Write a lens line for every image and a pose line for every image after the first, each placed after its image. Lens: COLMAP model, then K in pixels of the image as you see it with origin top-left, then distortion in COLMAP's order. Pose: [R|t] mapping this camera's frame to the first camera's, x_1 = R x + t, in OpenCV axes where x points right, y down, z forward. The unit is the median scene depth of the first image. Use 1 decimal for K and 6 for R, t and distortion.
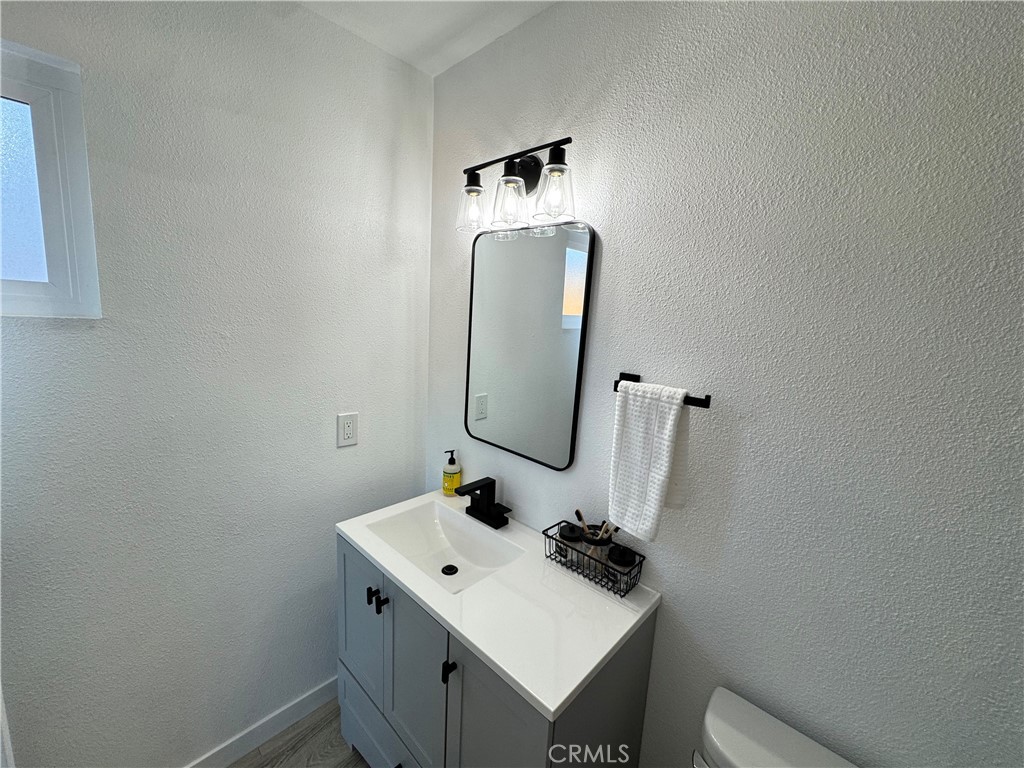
lens RADIAL K [[412.0, 0, 508.5], [0, 412.0, 381.5], [0, 0, 1]] dist [0.000057, 0.000371]
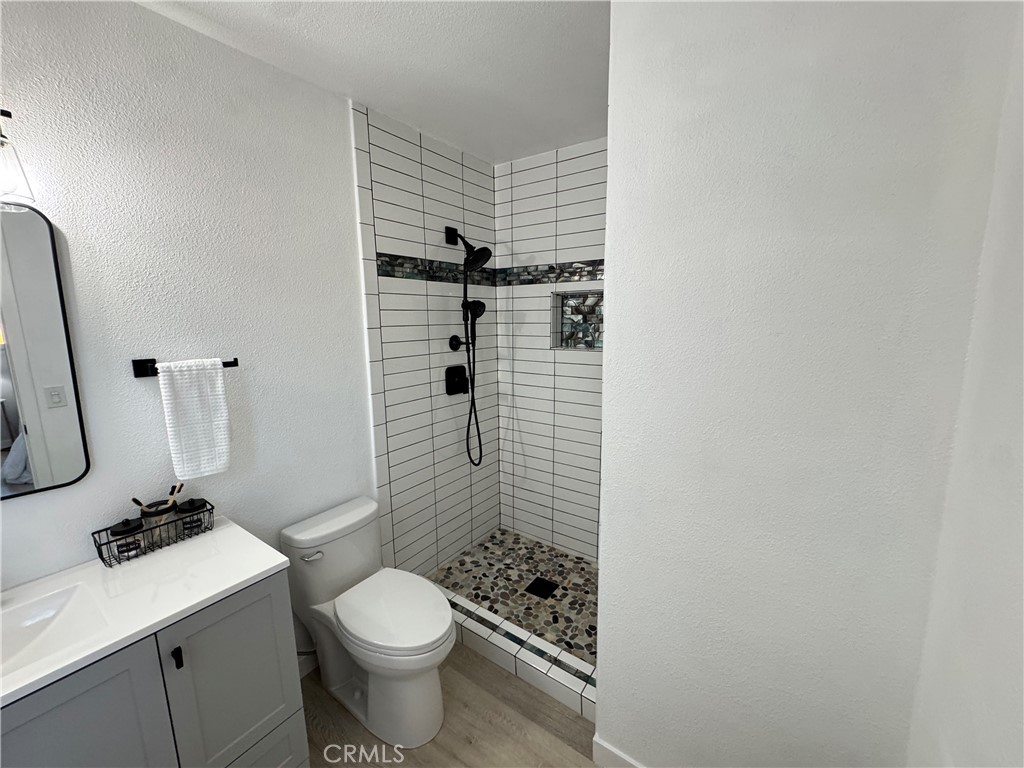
lens RADIAL K [[412.0, 0, 510.4], [0, 412.0, 382.0], [0, 0, 1]] dist [0.000057, 0.000371]
pose [[-0.136769, -0.200523, 0.970095, -0.906412], [0.165064, 0.960993, 0.221913, -0.041056], [-0.976754, 0.190478, -0.098335, 0.122216]]
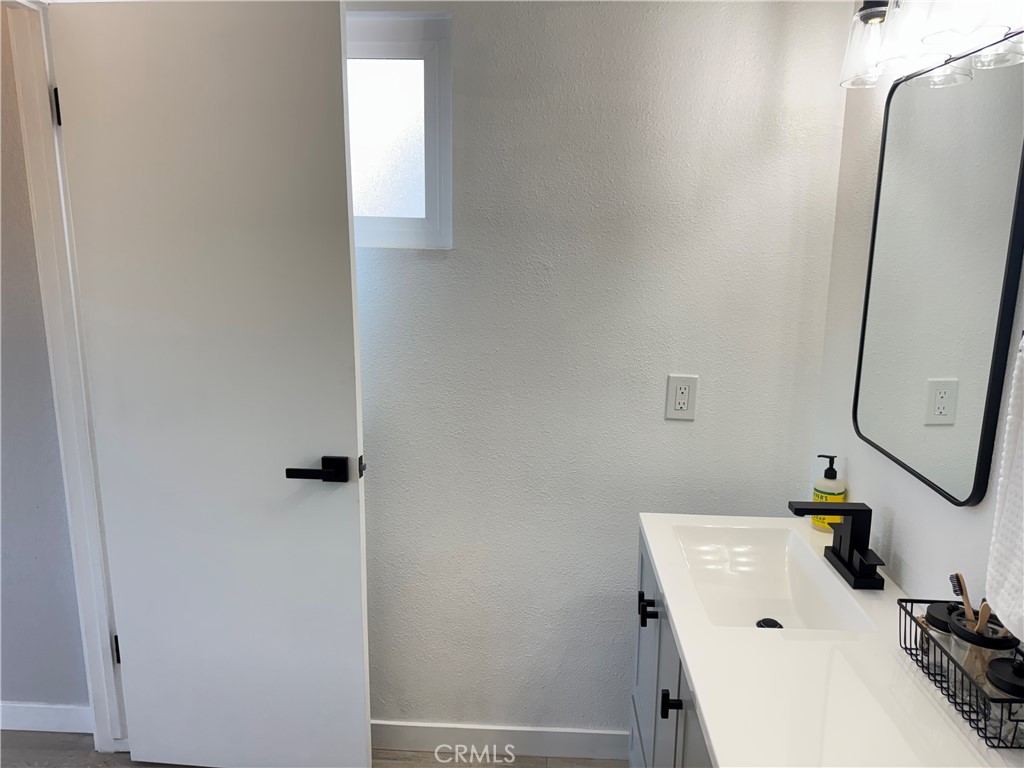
lens RADIAL K [[731.5, 0, 514.0], [0, 731.5, 380.6], [0, 0, 1]] dist [0.031082, -0.010305]
pose [[0.643617, 0.096926, -0.759185, 0.499849], [-0.094908, 0.994400, 0.046496, 0.070097], [0.759440, 0.042127, 0.649212, -0.075397]]
